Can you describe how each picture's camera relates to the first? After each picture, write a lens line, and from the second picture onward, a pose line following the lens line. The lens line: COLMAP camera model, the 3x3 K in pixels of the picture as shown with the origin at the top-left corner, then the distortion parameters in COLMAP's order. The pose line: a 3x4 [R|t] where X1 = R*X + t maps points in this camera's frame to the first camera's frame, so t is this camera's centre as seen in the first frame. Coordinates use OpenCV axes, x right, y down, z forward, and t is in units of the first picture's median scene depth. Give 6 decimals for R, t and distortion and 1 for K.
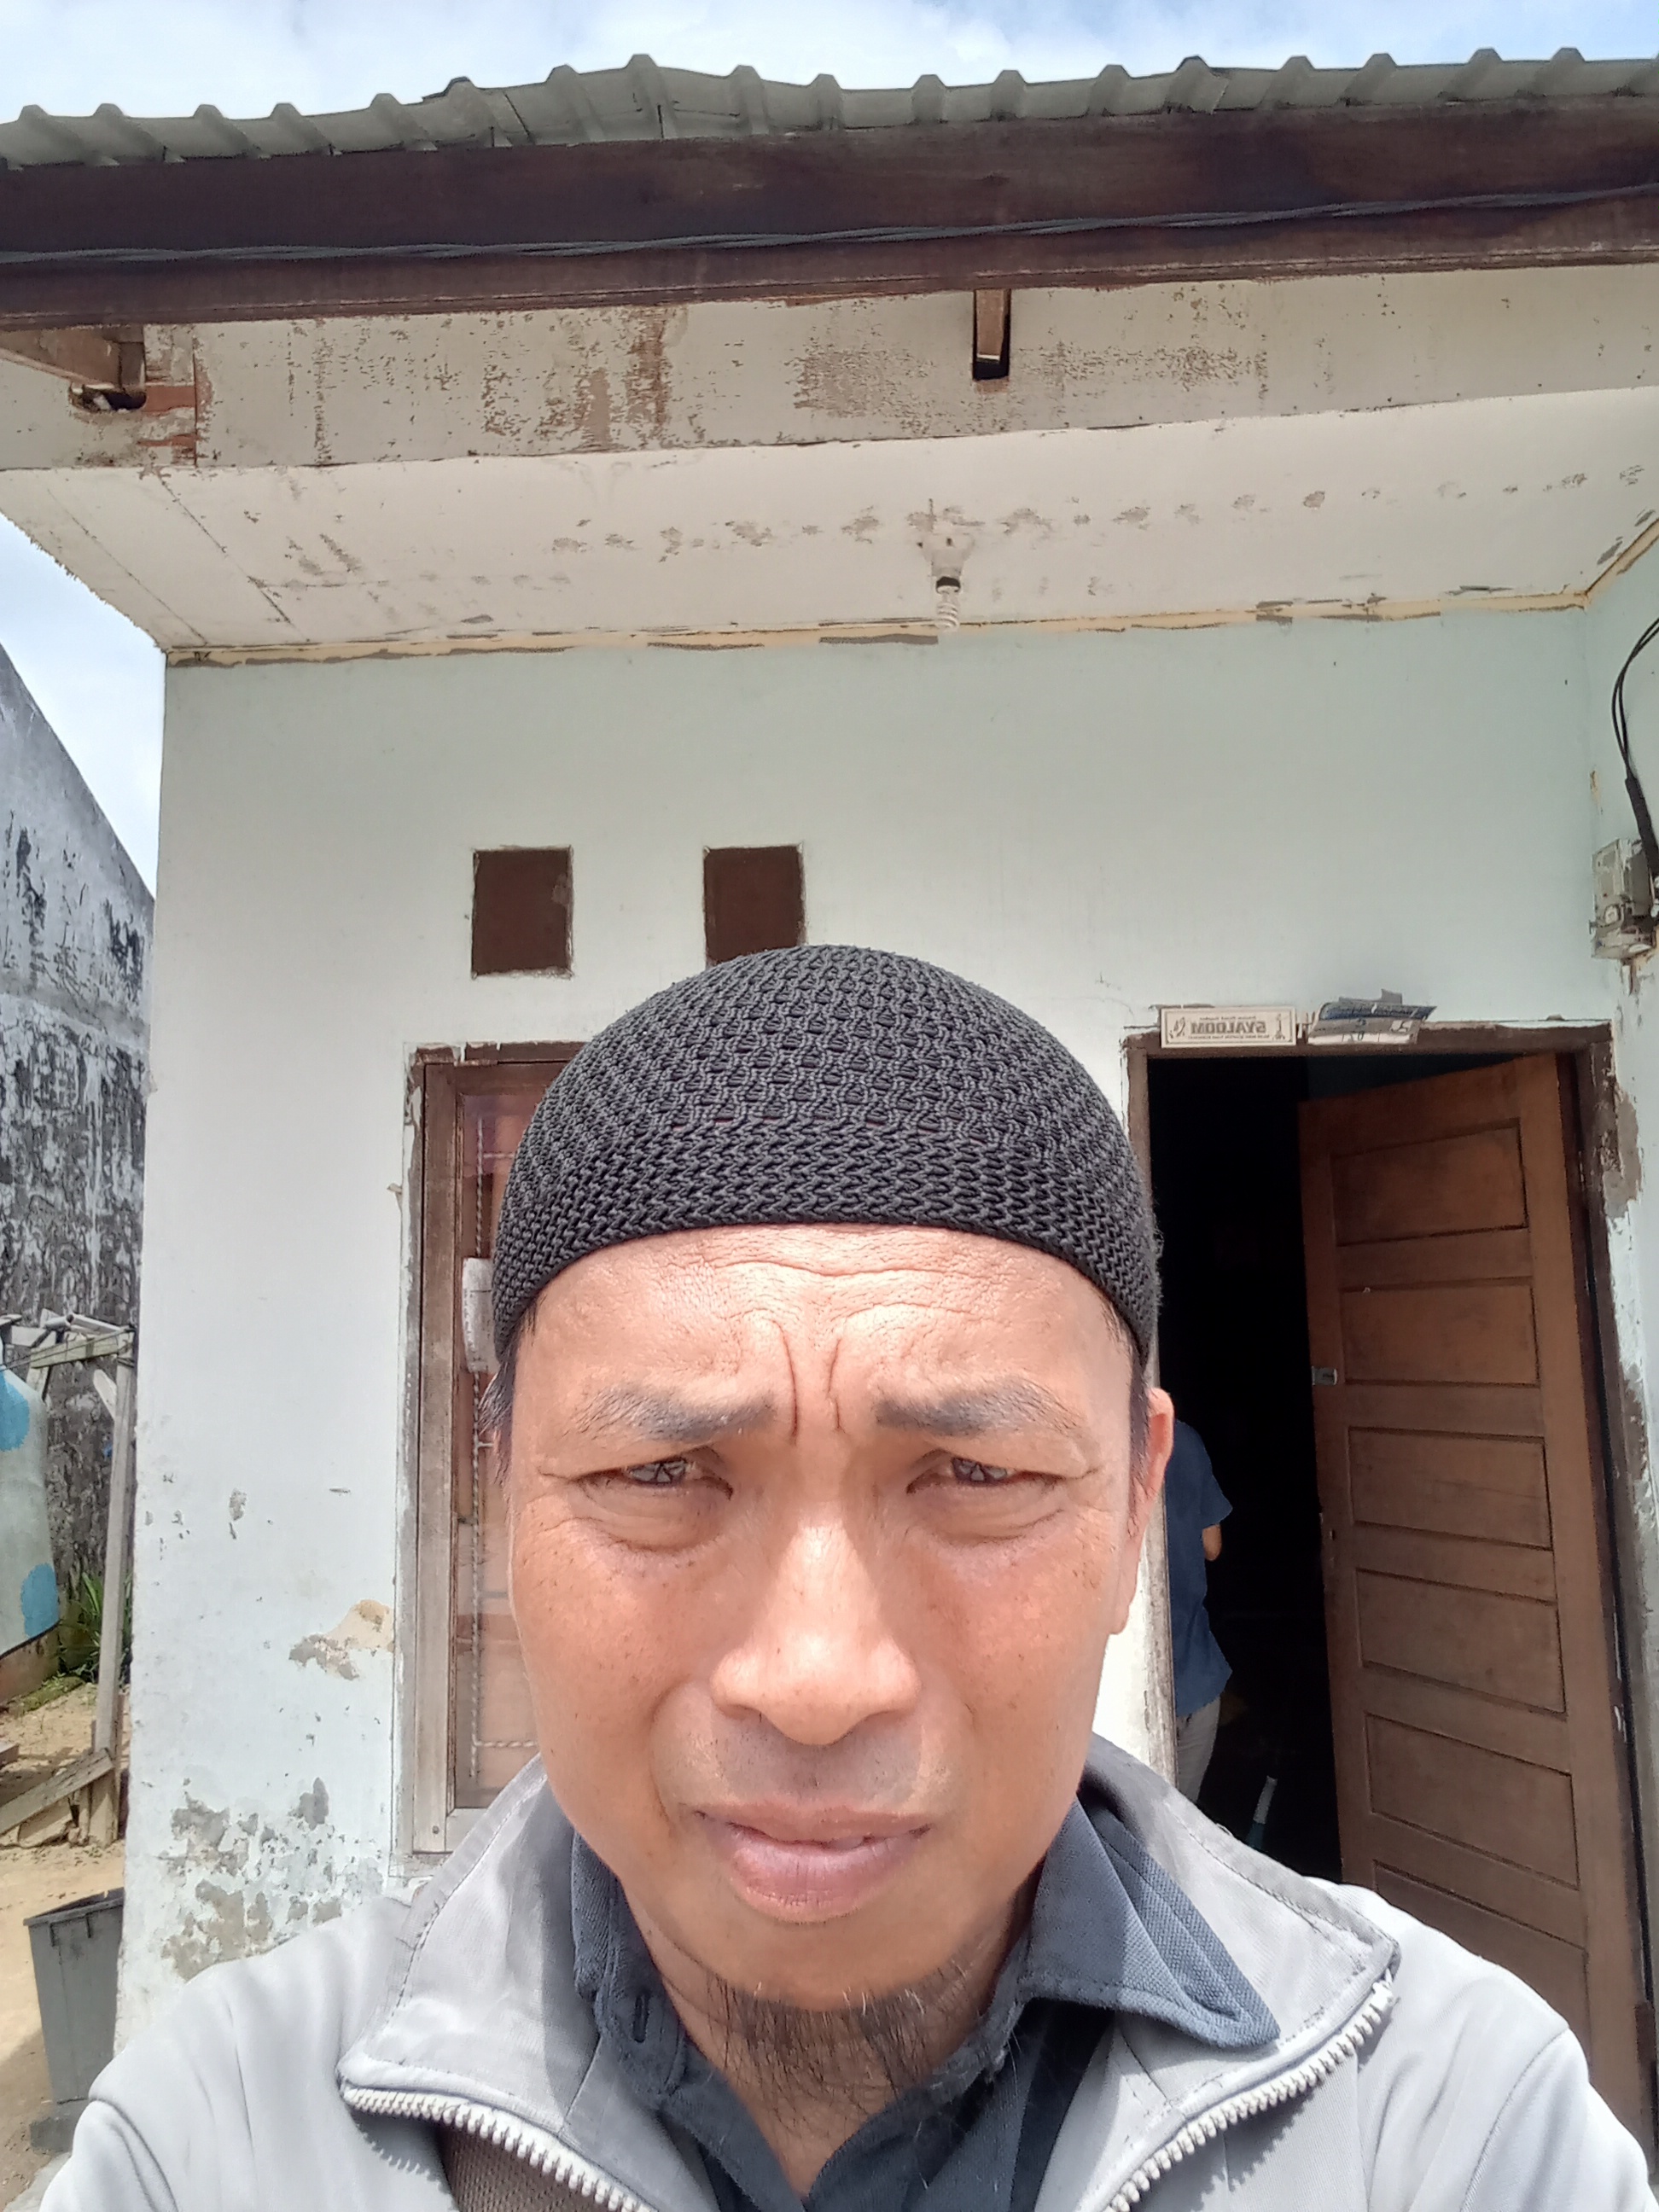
lens RADIAL K [[1673.7, 0, 829.5], [0, 1673.7, 1106.0], [0, 0, 1]] dist [0.007993, 0.006043]
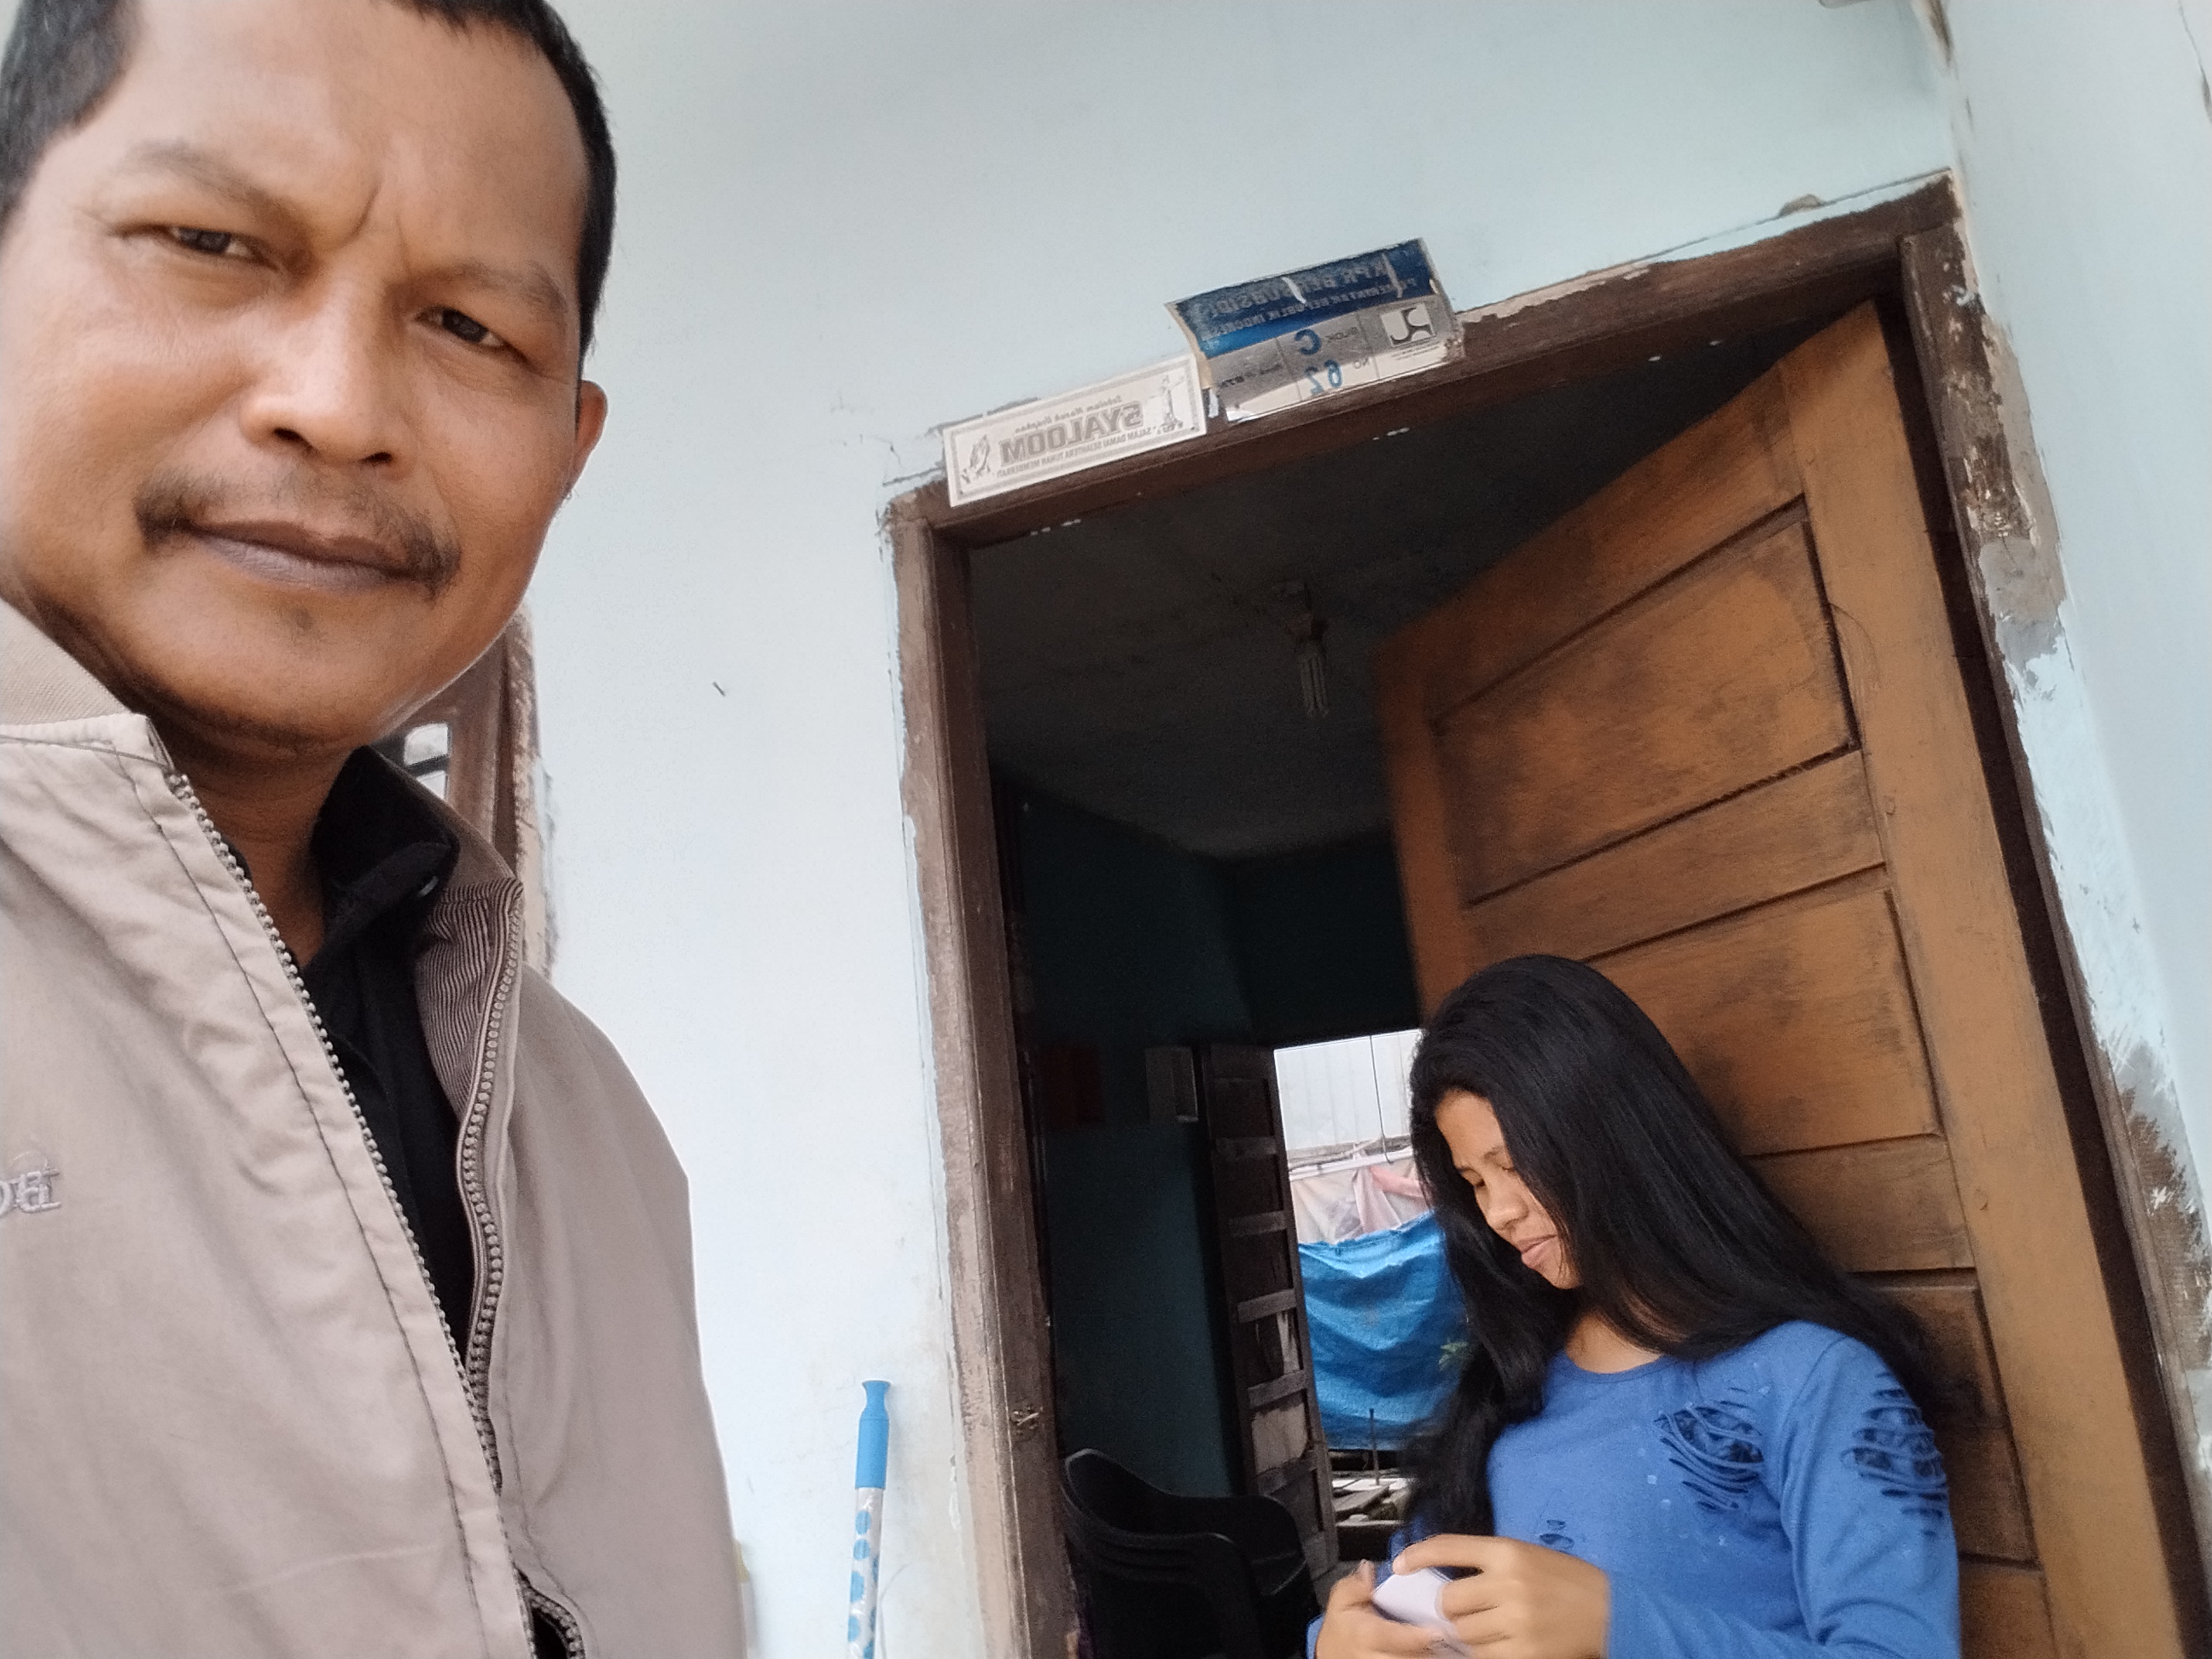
lens RADIAL K [[1778.6, 0, 1158.0], [0, 1778.6, 839.5], [0, 0, 1]] dist [0.112922, -0.152762]
pose [[0.924593, -0.161912, -0.344838, 0.415255], [0.137835, 0.986041, -0.093410, 0.115262], [0.355148, 0.038835, 0.934003, 0.548656]]
